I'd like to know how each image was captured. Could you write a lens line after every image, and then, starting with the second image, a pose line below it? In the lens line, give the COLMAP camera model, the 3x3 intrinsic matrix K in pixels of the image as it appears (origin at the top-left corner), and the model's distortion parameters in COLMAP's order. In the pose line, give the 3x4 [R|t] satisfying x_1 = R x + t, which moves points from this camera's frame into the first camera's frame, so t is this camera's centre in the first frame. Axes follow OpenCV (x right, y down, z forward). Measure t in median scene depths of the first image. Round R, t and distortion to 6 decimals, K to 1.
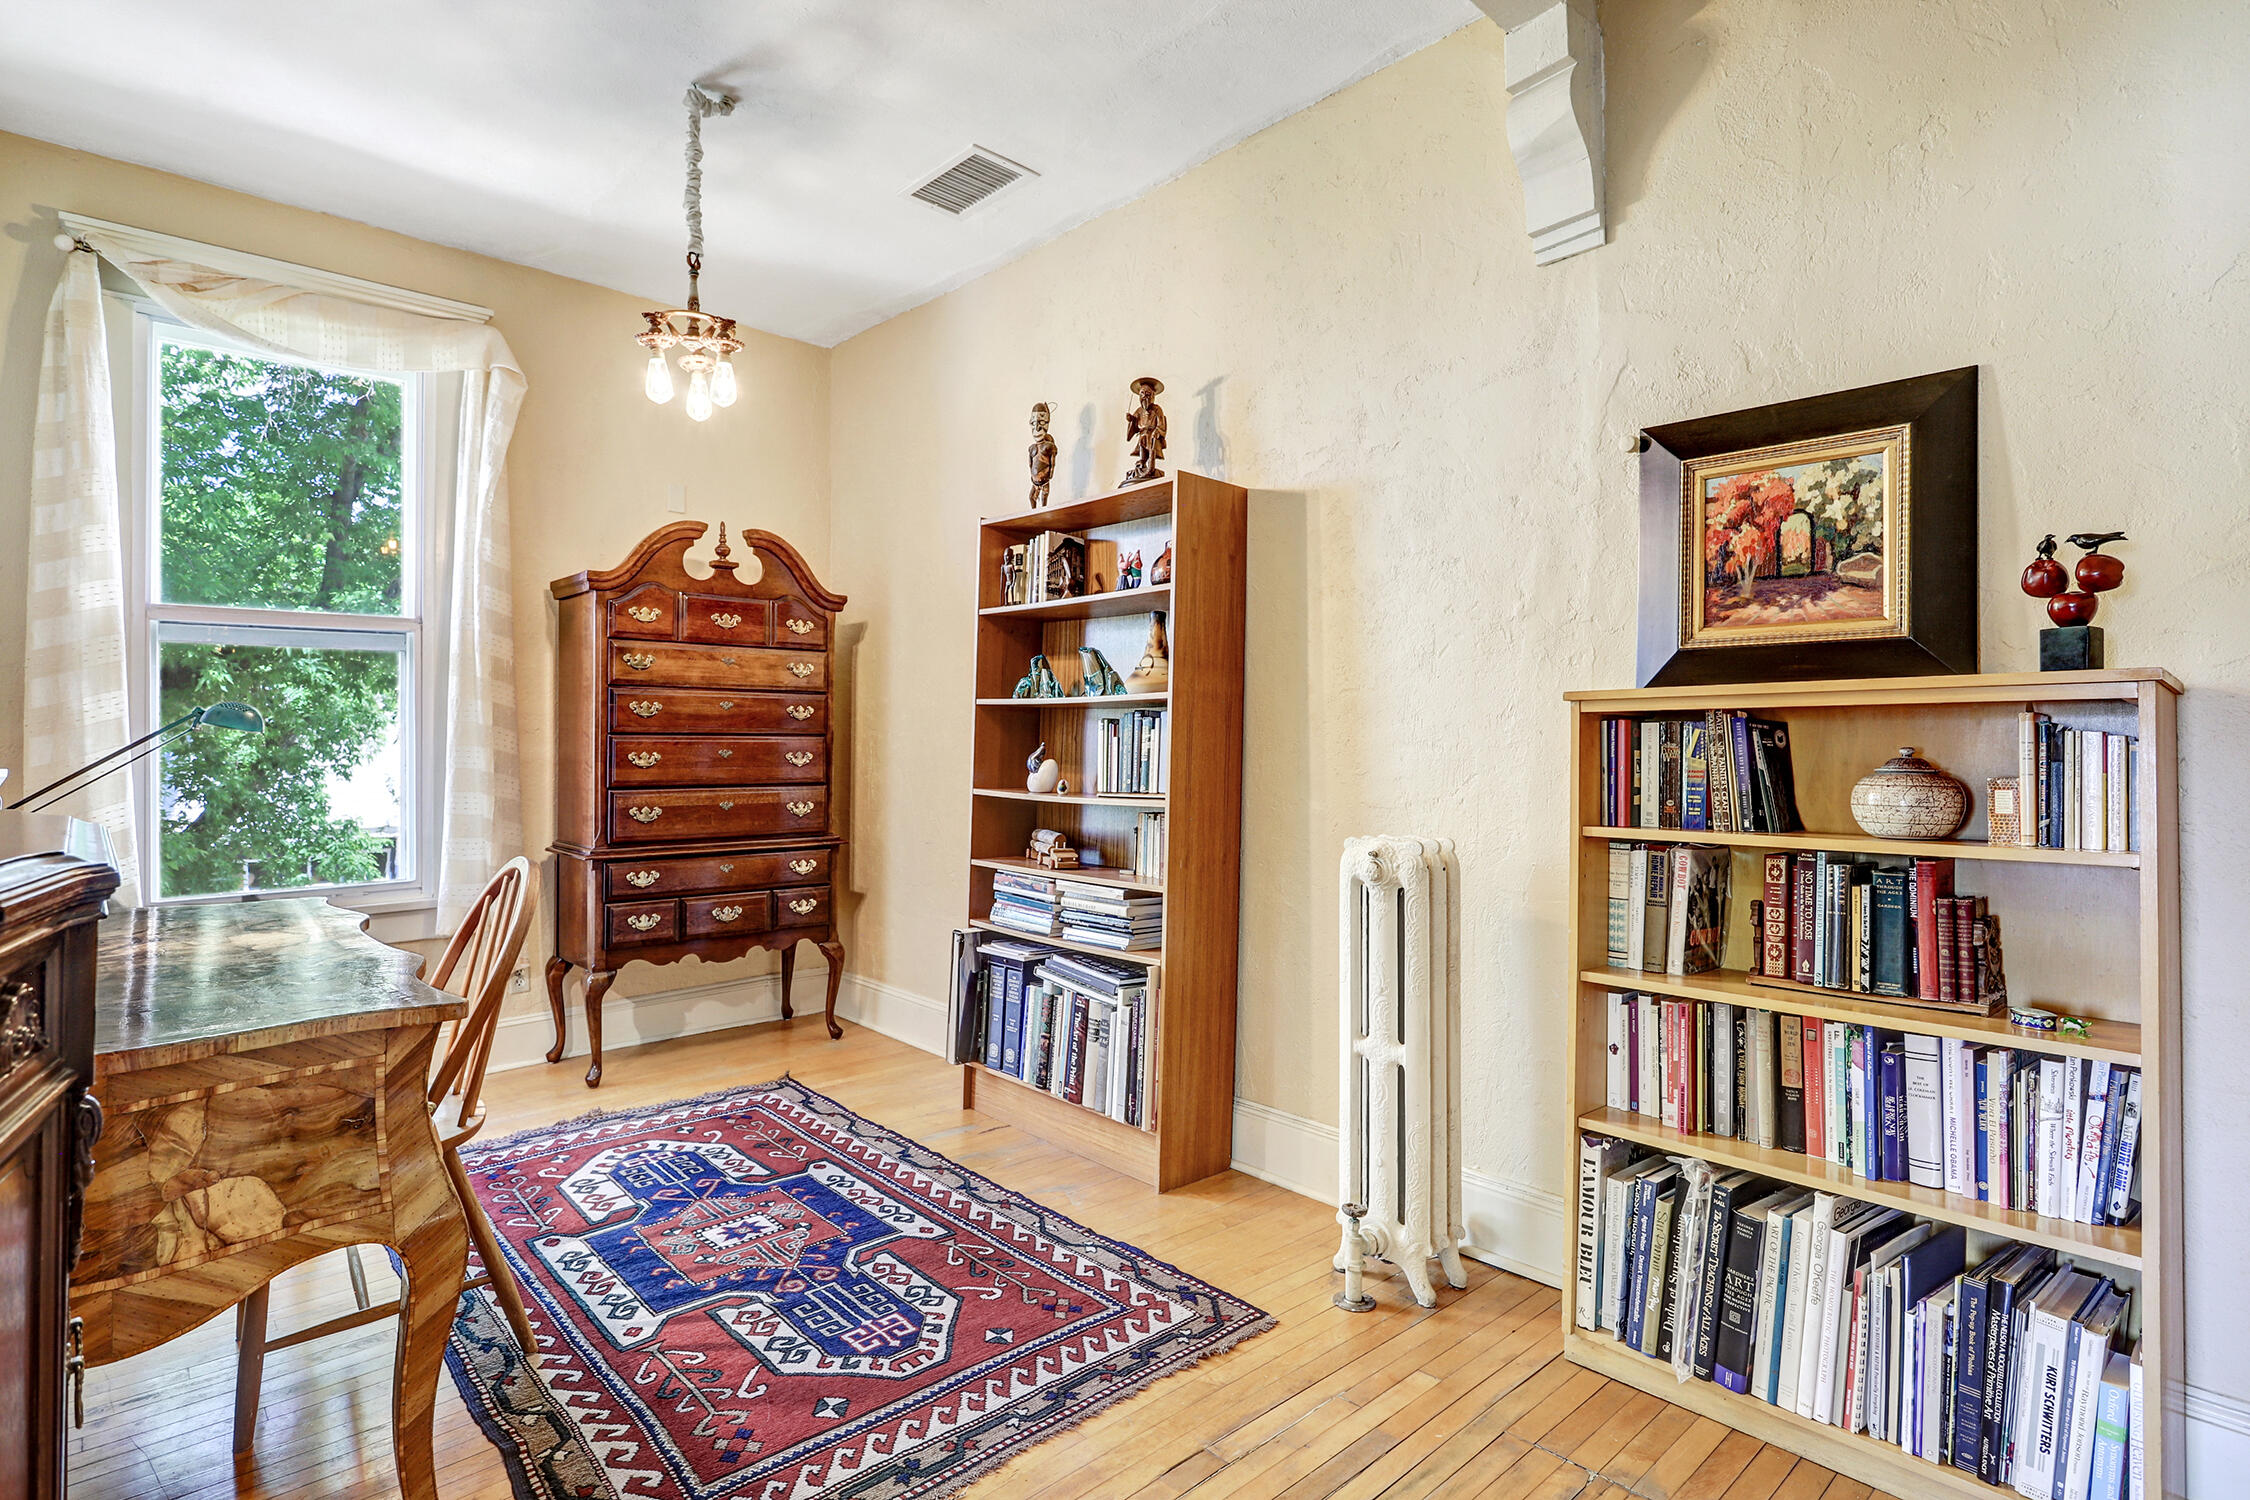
lens RADIAL K [[1104.8, 0, 1126.9], [0, 1104.8, 740.9], [0, 0, 1]] dist [-0.008411, 0.004492]
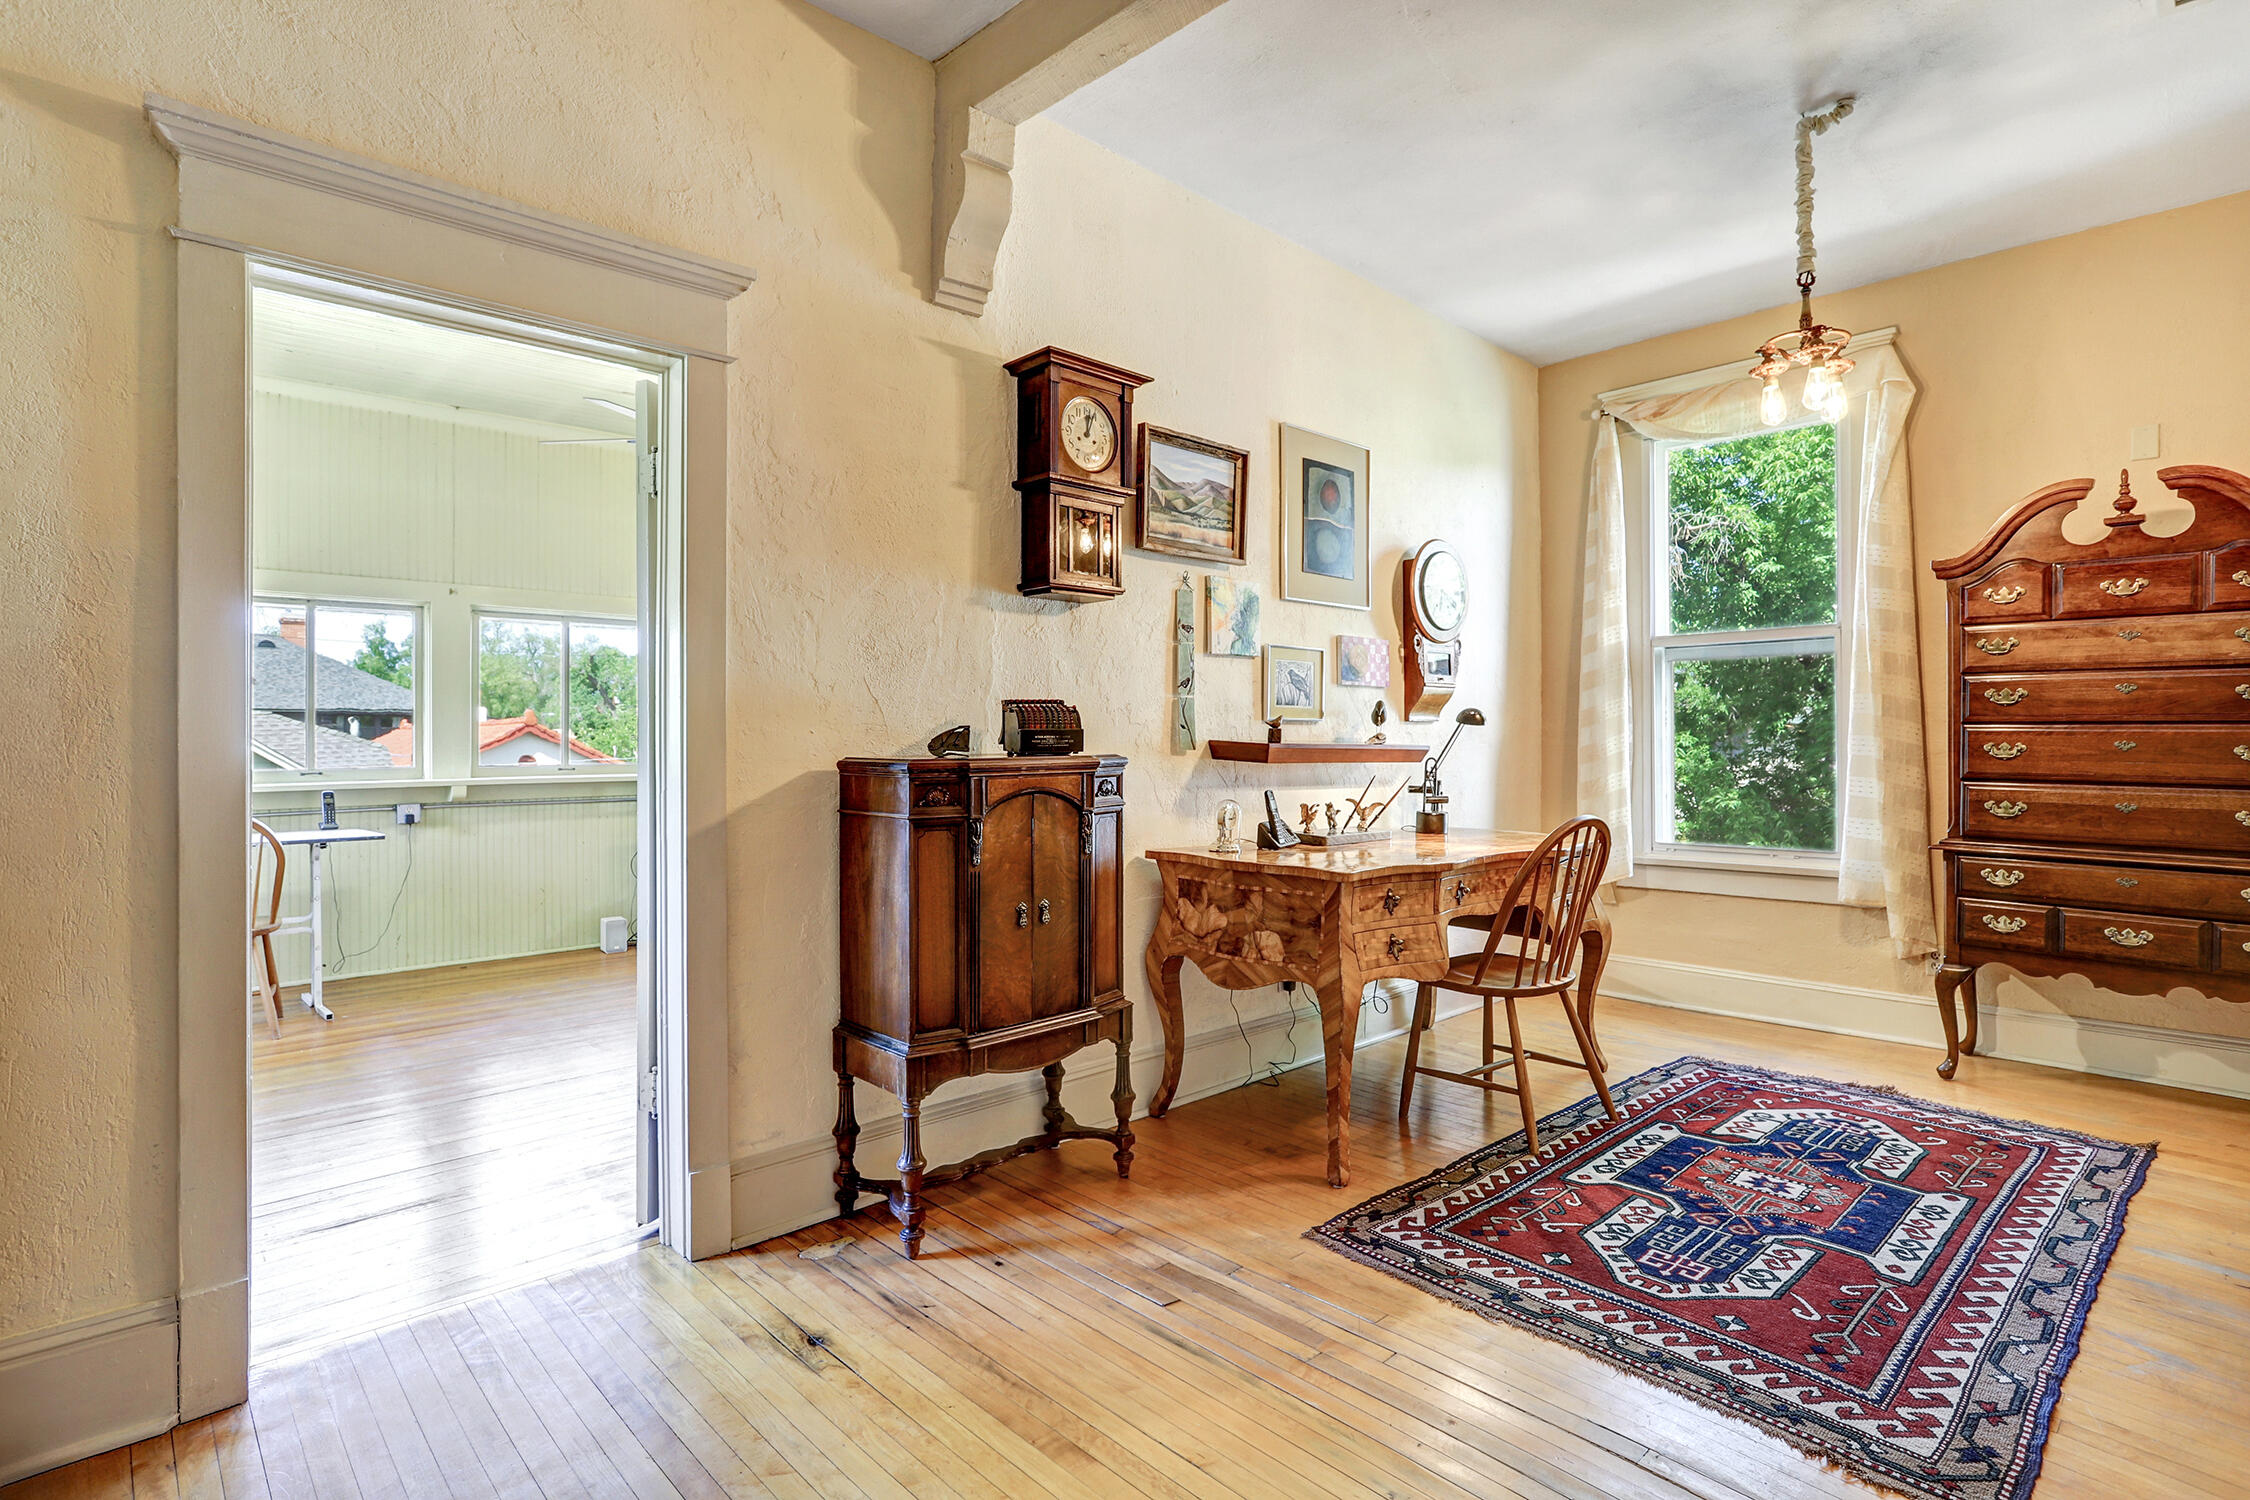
lens RADIAL K [[1104.8, 0, 1126.2], [0, 1104.8, 735.7], [0, 0, 1]] dist [-0.008411, 0.004492]
pose [[0.016819, 0.004464, -0.999849, 0.872824], [0.000573, 0.999990, 0.004474, -0.000255], [0.999858, -0.000648, 0.016816, 0.430884]]
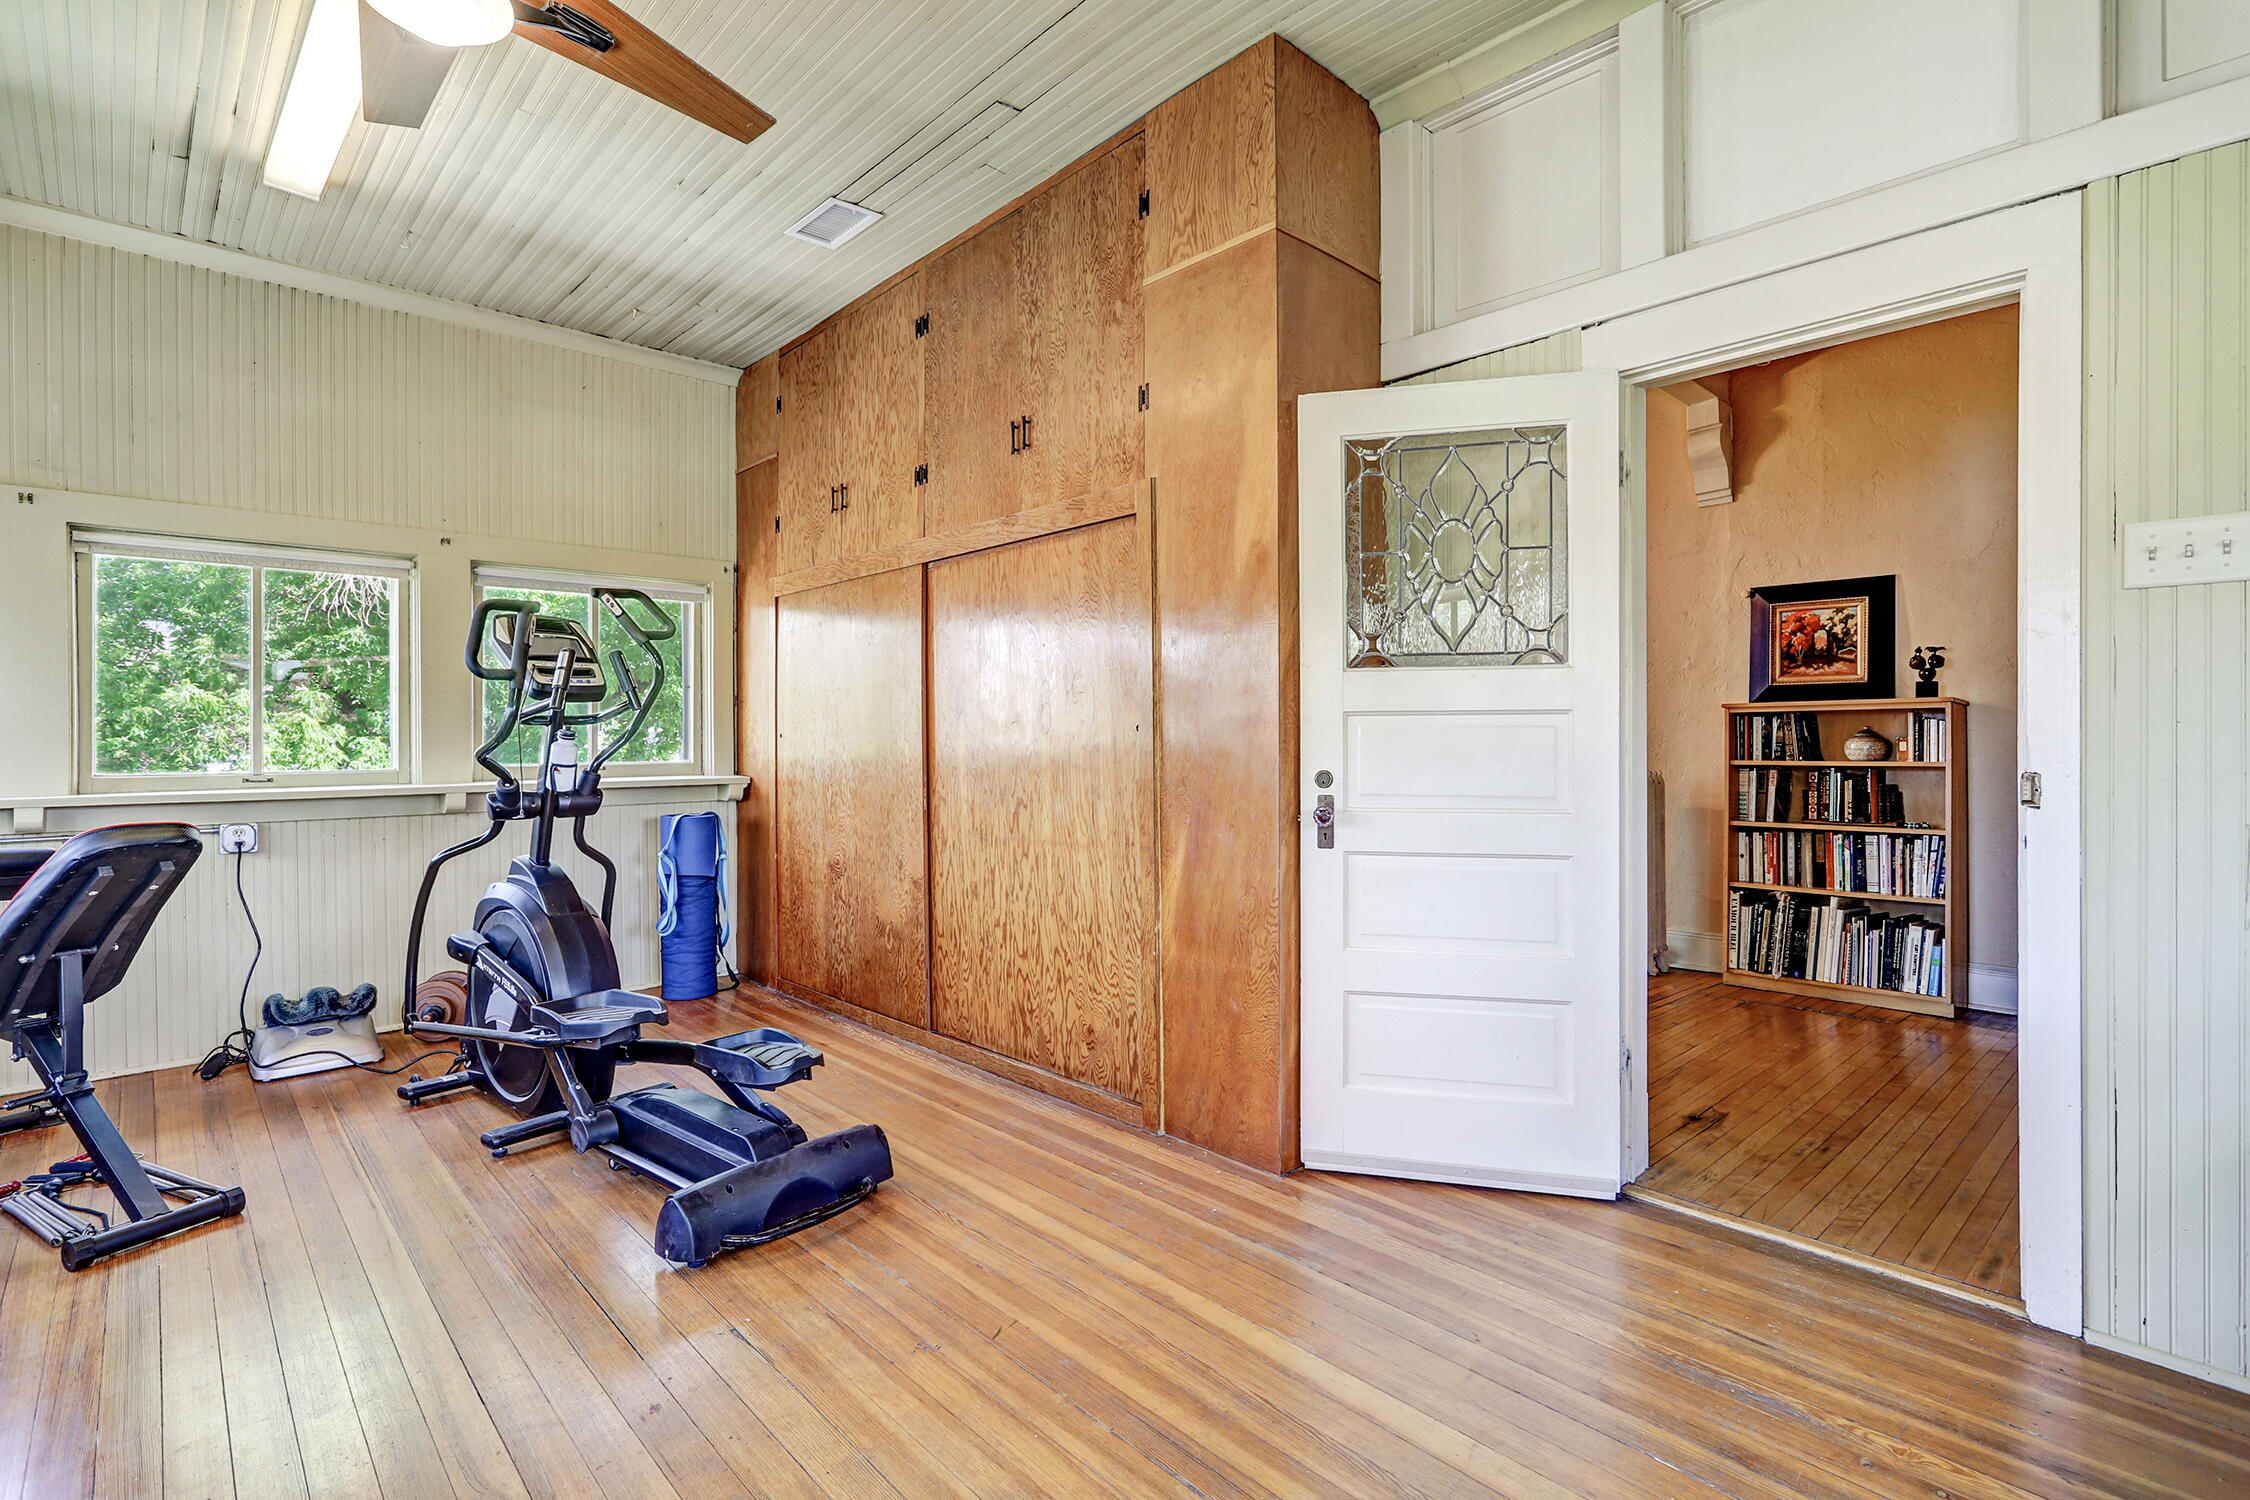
lens RADIAL K [[1072.5, 0, 1123.2], [0, 1072.5, 745.1], [0, 0, 1]] dist [0.000693, -0.000485]
pose [[0.999975, -0.004112, 0.005837, -0.605635], [0.004052, 0.999940, 0.010182, 0.010495], [-0.005878, -0.010158, 0.999931, -0.869137]]
